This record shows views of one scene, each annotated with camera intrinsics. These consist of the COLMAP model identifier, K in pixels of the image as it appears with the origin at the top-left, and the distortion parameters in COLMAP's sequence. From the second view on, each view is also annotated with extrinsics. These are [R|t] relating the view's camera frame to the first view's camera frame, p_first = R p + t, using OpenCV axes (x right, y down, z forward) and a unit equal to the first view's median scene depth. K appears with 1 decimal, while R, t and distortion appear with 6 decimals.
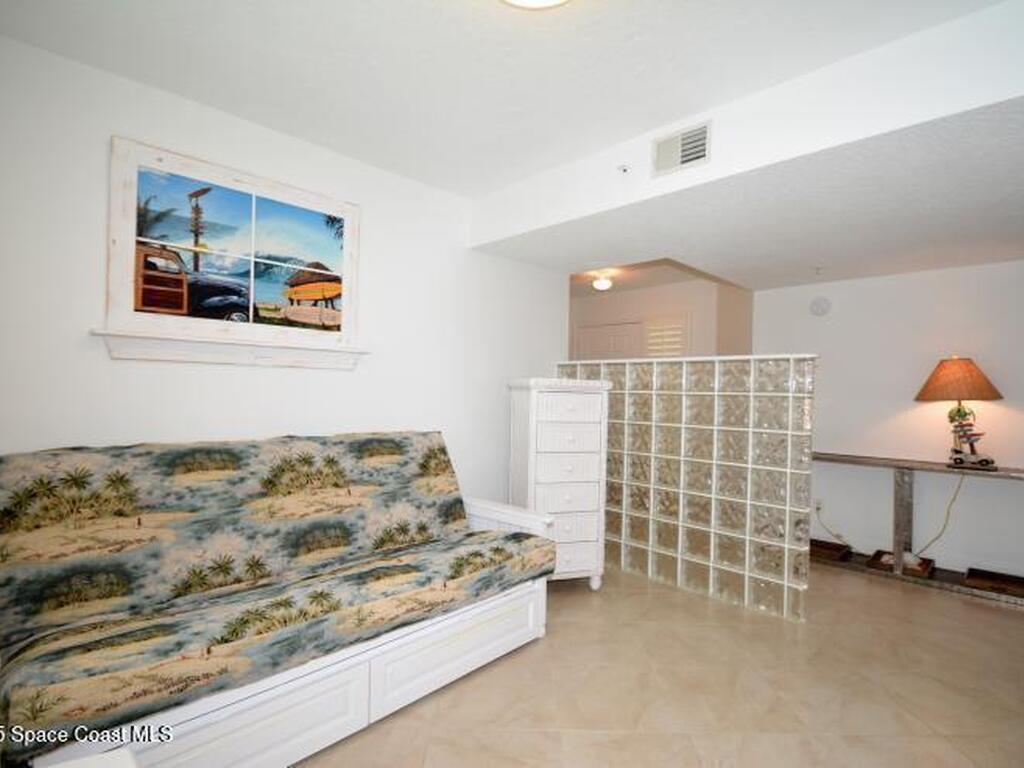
lens RADIAL K [[532.4, 0, 512.0], [0, 532.4, 384.0], [0, 0, 1]] dist [0.001034, -0.000464]
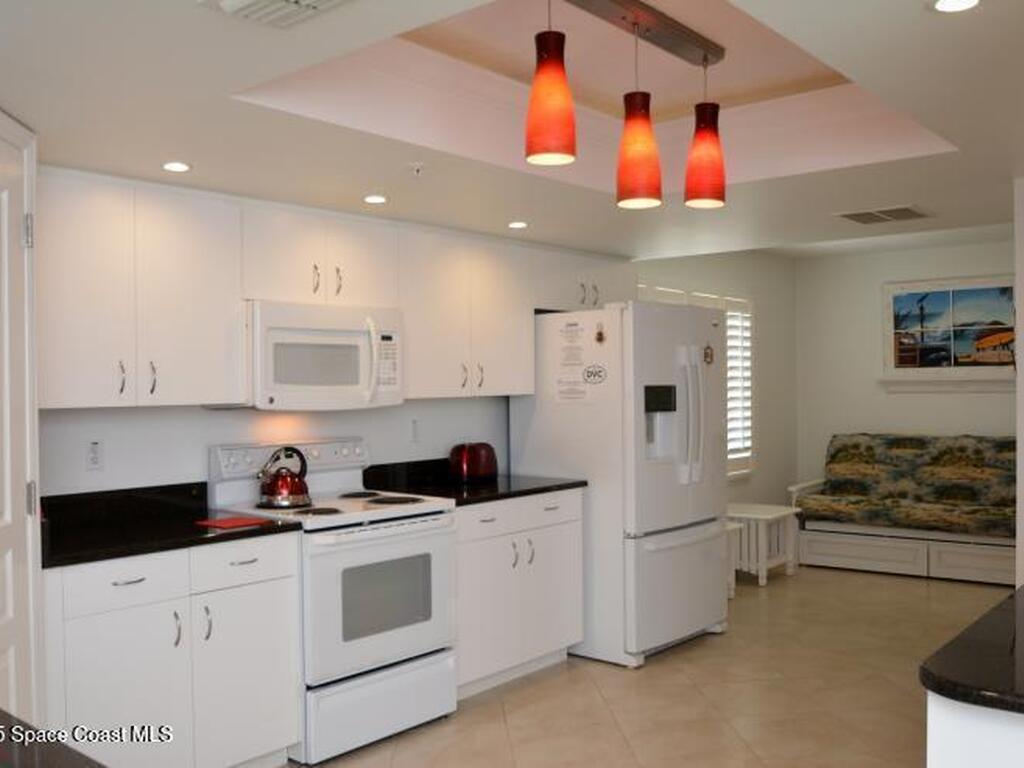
lens RADIAL K [[953.4, 0, 512.0], [0, 953.4, 384.0], [0, 0, 1]] dist [-0.059067, -0.001063]
pose [[0.062955, -0.026145, -0.997674, 2.548038], [0.022903, 0.999431, -0.024746, -0.021308], [0.997754, -0.021291, 0.063518, -0.611168]]
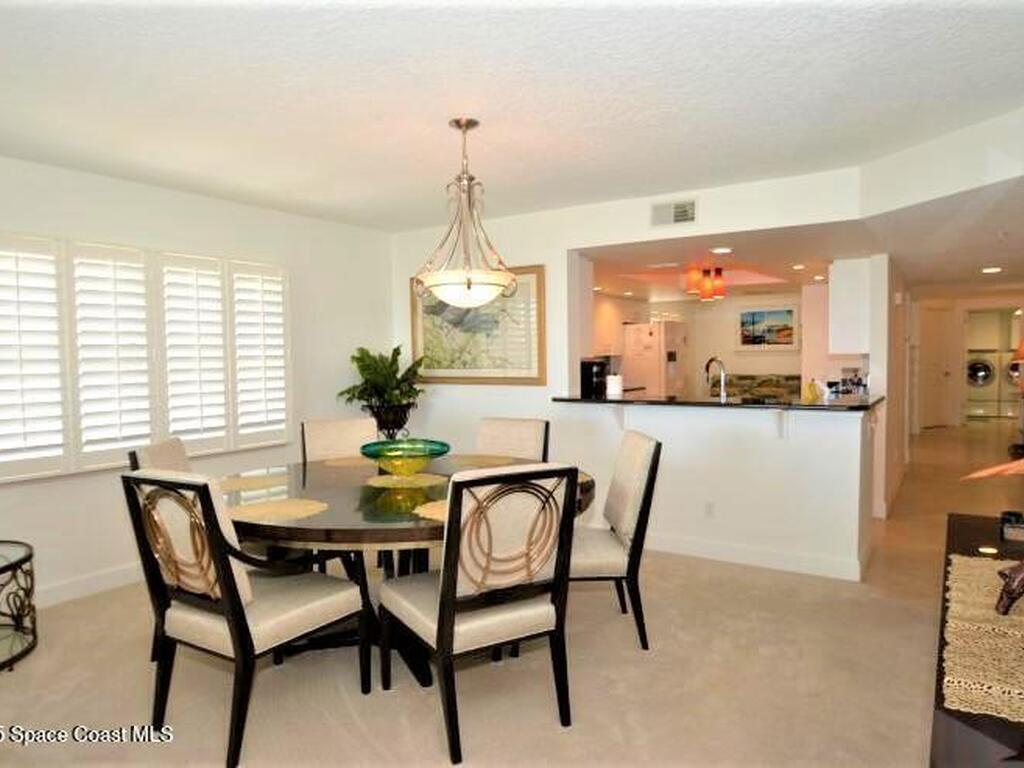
lens RADIAL K [[684.6, 0, 512.0], [0, 684.6, 384.0], [0, 0, 1]] dist [-0.031705, 0.000112]
pose [[0.184563, 0.012795, -0.982737, 4.284970], [0.028290, 0.999432, 0.018326, 0.027899], [0.982414, -0.031184, 0.184096, -1.831491]]
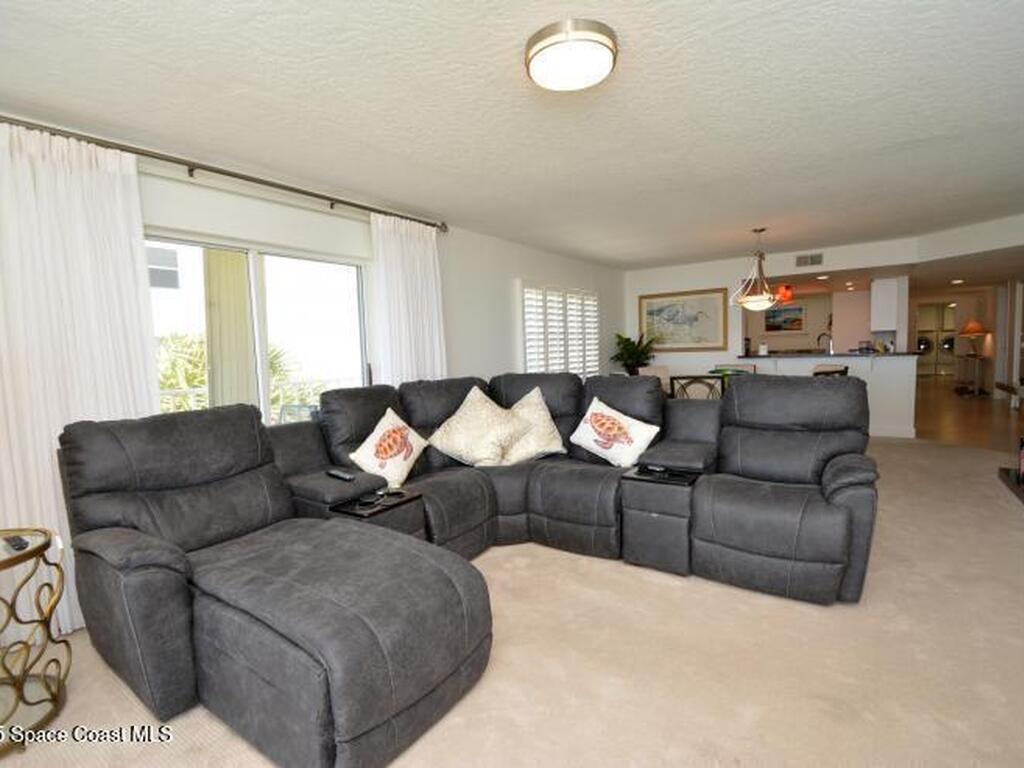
lens RADIAL K [[532.4, 0, 512.0], [0, 532.4, 384.0], [0, 0, 1]] dist [0.001034, -0.000464]
pose [[0.180960, 0.031683, -0.982980, 5.169424], [0.051557, 0.997801, 0.041652, 0.079224], [0.982138, -0.058217, 0.178928, -3.289244]]
